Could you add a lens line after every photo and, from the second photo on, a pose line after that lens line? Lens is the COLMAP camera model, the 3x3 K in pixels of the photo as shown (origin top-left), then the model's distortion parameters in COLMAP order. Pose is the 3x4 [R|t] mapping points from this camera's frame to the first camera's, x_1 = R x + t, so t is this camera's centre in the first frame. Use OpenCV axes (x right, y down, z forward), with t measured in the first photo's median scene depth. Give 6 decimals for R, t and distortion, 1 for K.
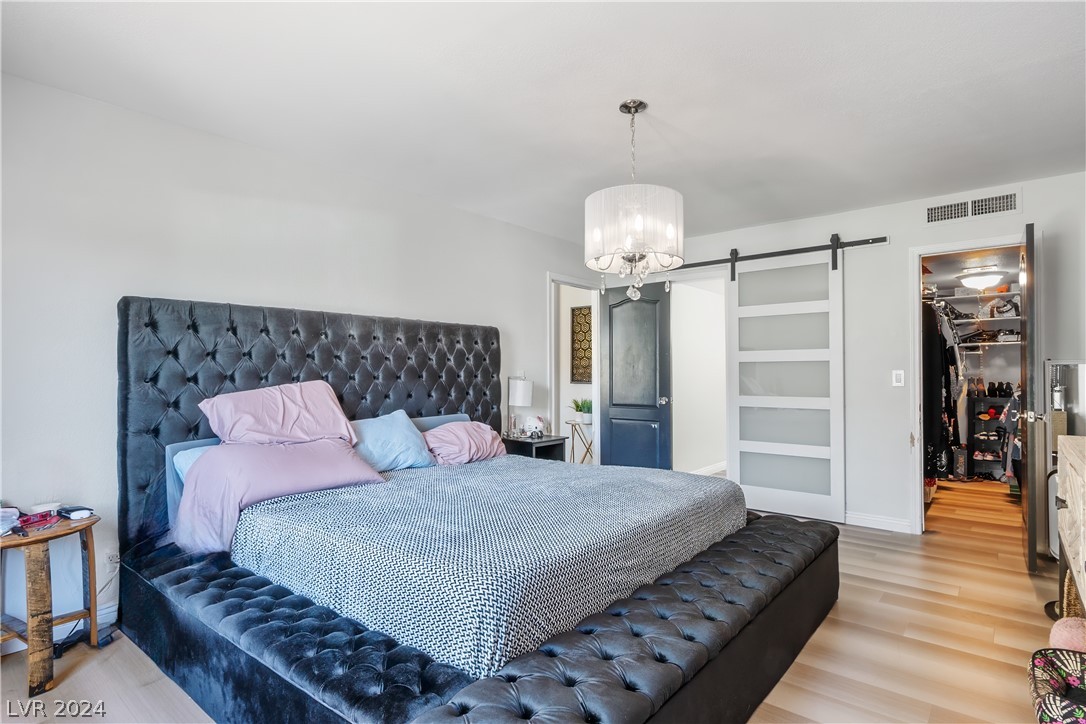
lens RADIAL K [[551.1, 0, 540.4], [0, 551.1, 362.8], [0, 0, 1]] dist [-0.007561, 0.003307]
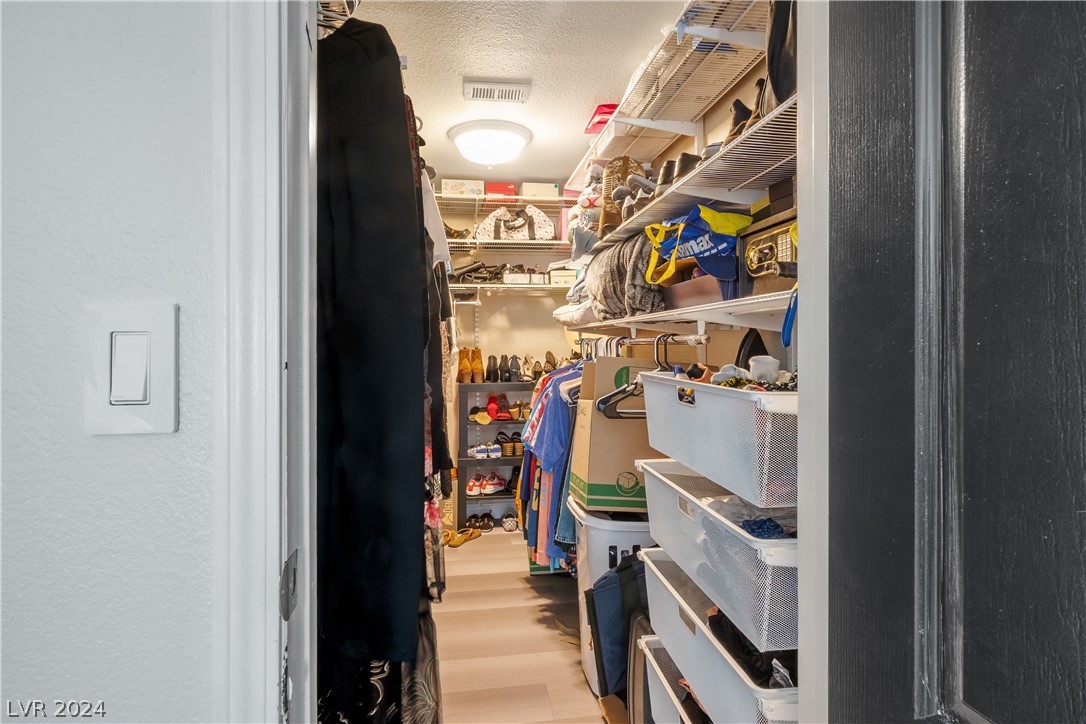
lens RADIAL K [[551.1, 0, 544.4], [0, 551.1, 353.3], [0, 0, 1]] dist [-0.007561, 0.003307]
pose [[0.657086, -0.012841, 0.753706, 0.428553], [-0.013498, 0.999494, 0.028796, 0.015441], [-0.753694, -0.029095, 0.656581, 0.587240]]
